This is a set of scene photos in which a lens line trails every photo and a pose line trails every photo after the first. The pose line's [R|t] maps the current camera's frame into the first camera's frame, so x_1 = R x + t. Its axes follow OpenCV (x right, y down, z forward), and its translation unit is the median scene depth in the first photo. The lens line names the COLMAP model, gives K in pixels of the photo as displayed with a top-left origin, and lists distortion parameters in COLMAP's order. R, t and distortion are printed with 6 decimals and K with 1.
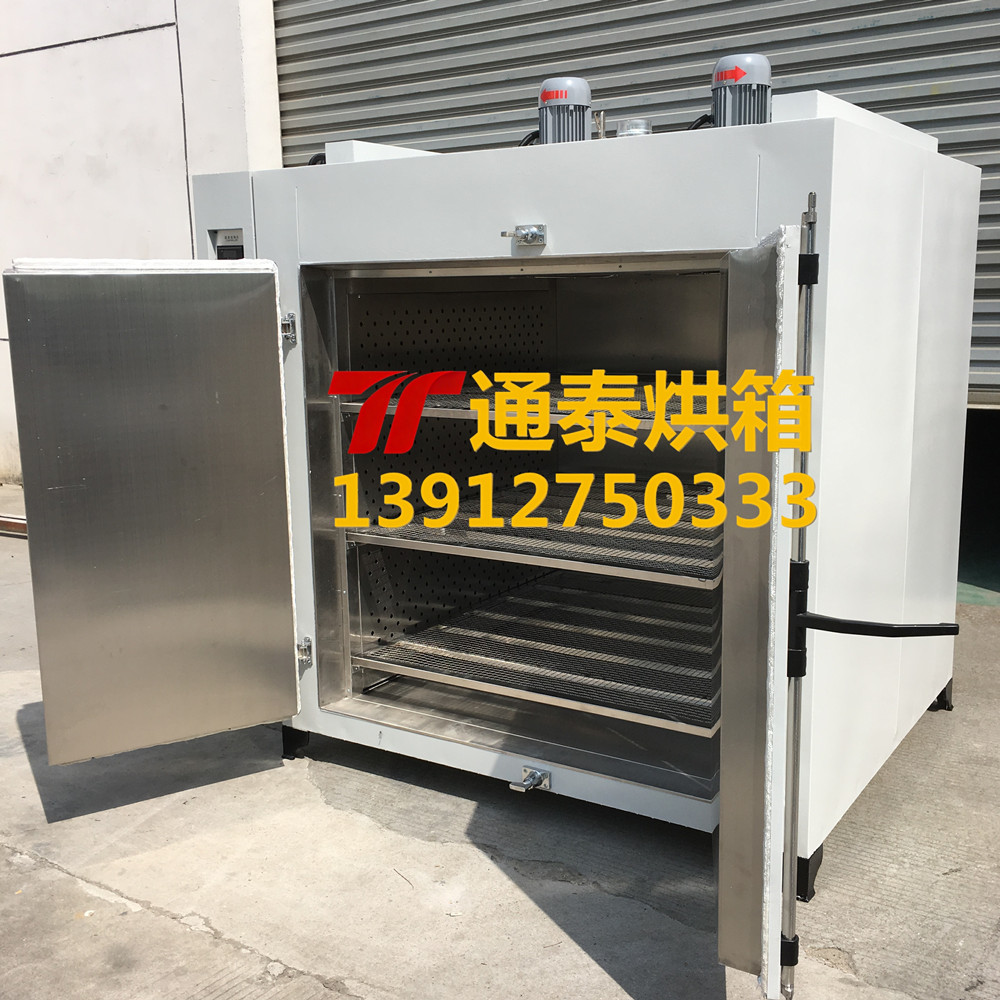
lens RADIAL K [[1147.5, 0, 497.4], [0, 1147.5, 505.6], [0, 0, 1]] dist [0.038747, 0.000000]
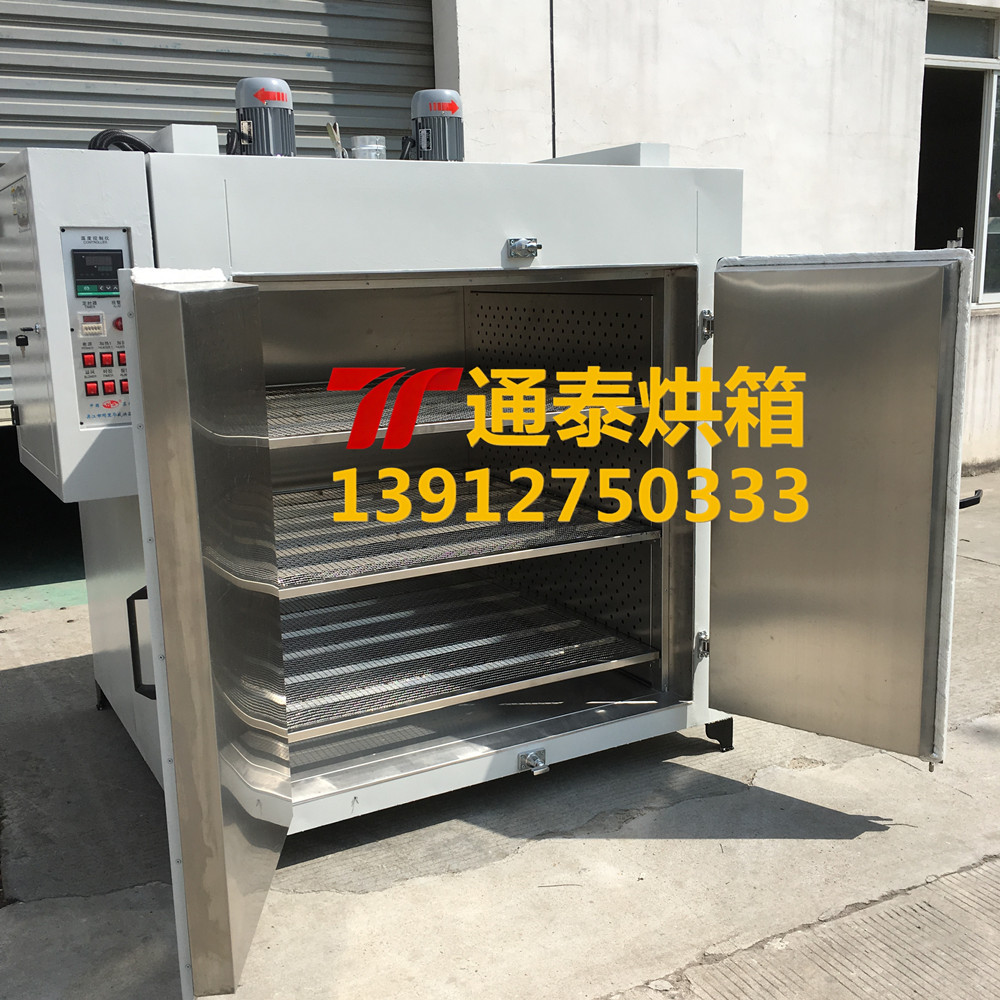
lens RADIAL K [[1147.5, 0, 494.6], [0, 1147.5, 493.2], [0, 0, 1]] dist [0.038747, 0.000000]
pose [[0.476543, -0.164756, 0.863576, -0.807723], [0.179510, 0.979823, 0.087876, -0.096439], [-0.860630, 0.113144, 0.496503, 0.450430]]
